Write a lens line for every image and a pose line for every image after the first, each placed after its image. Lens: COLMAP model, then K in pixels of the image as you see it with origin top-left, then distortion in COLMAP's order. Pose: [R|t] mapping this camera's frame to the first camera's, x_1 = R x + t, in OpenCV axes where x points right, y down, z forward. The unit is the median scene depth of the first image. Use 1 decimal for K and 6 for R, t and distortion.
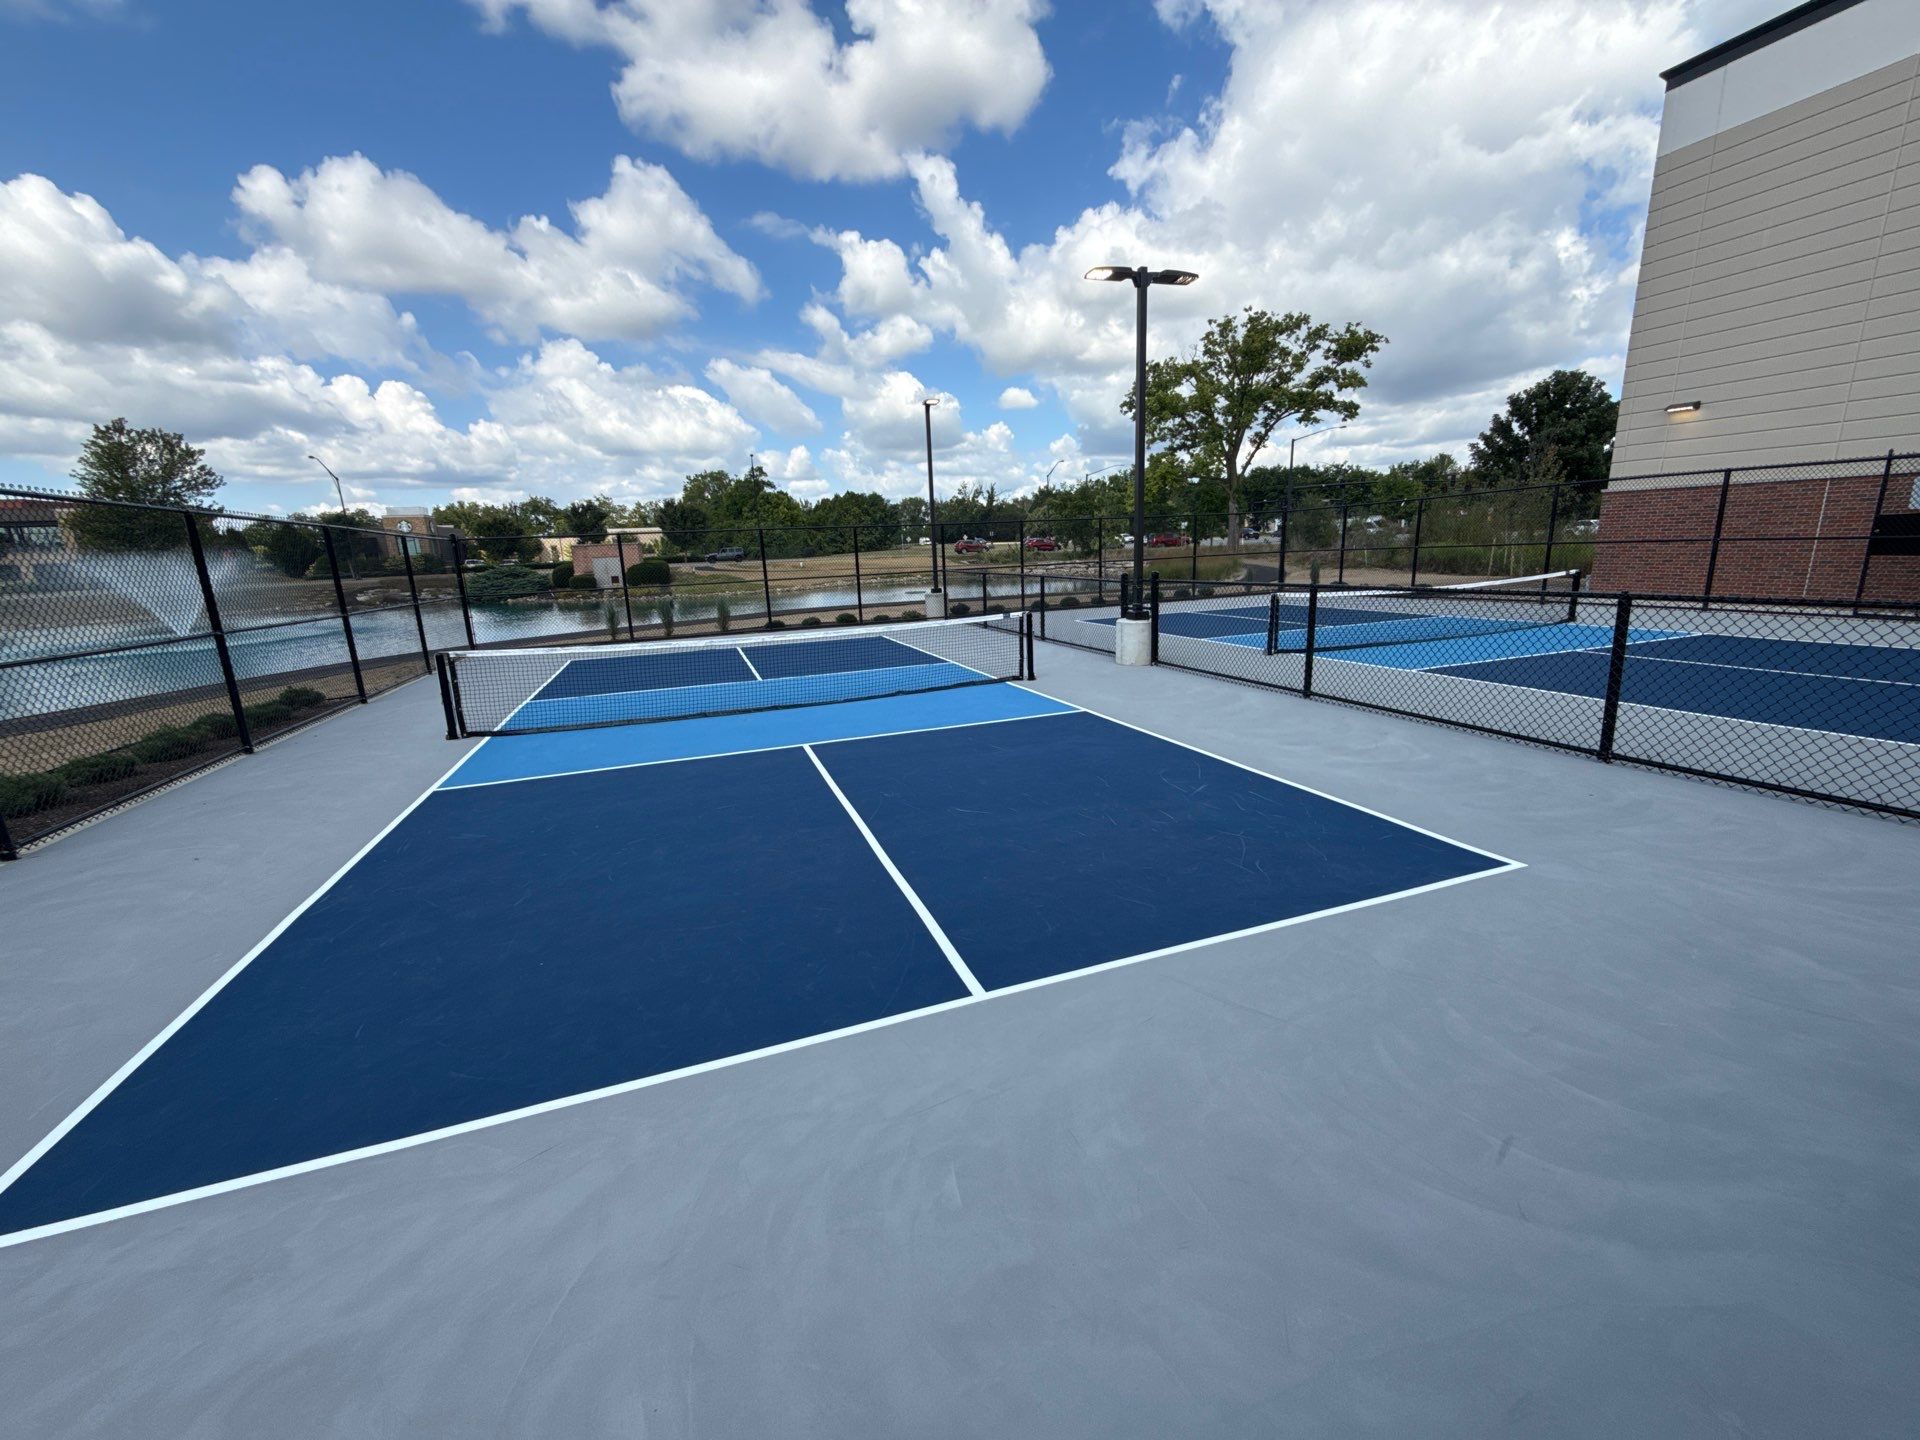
lens RADIAL K [[776.2, 0, 960.0], [0, 776.2, 720.0], [0, 0, 1]] dist [-0.001229, -0.000358]
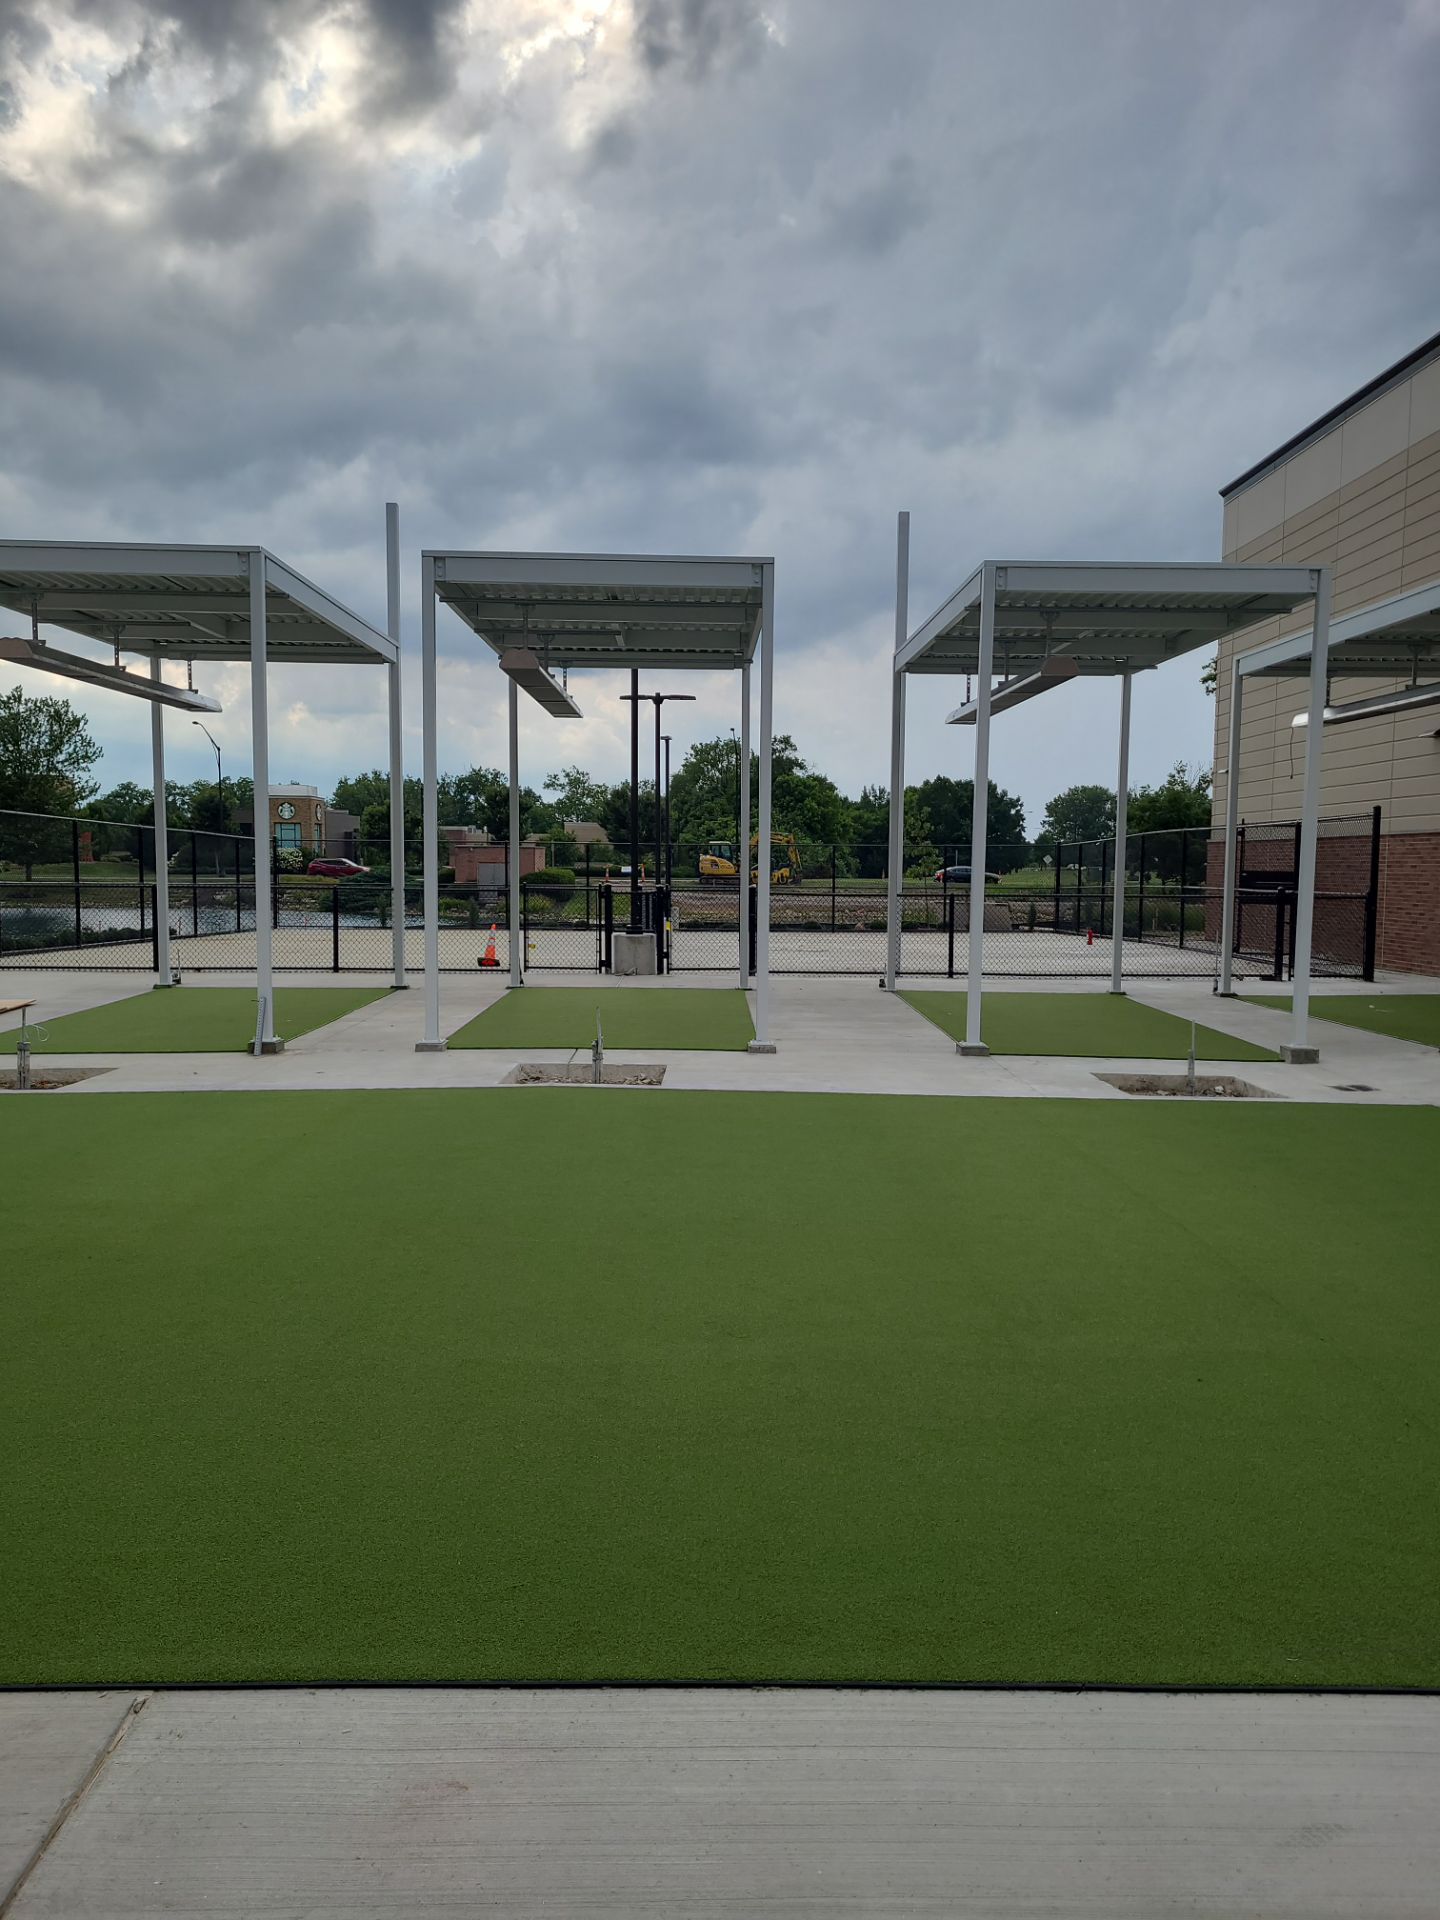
lens RADIAL K [[1470.9, 0, 720.0], [0, 1470.9, 960.0], [0, 0, 1]] dist [0.003885, -0.007354]
pose [[0.946340, 0.064341, -0.316704, 0.197659], [-0.113244, 0.983866, -0.138501, 0.054499], [0.302683, 0.166934, 0.938358, -0.252742]]
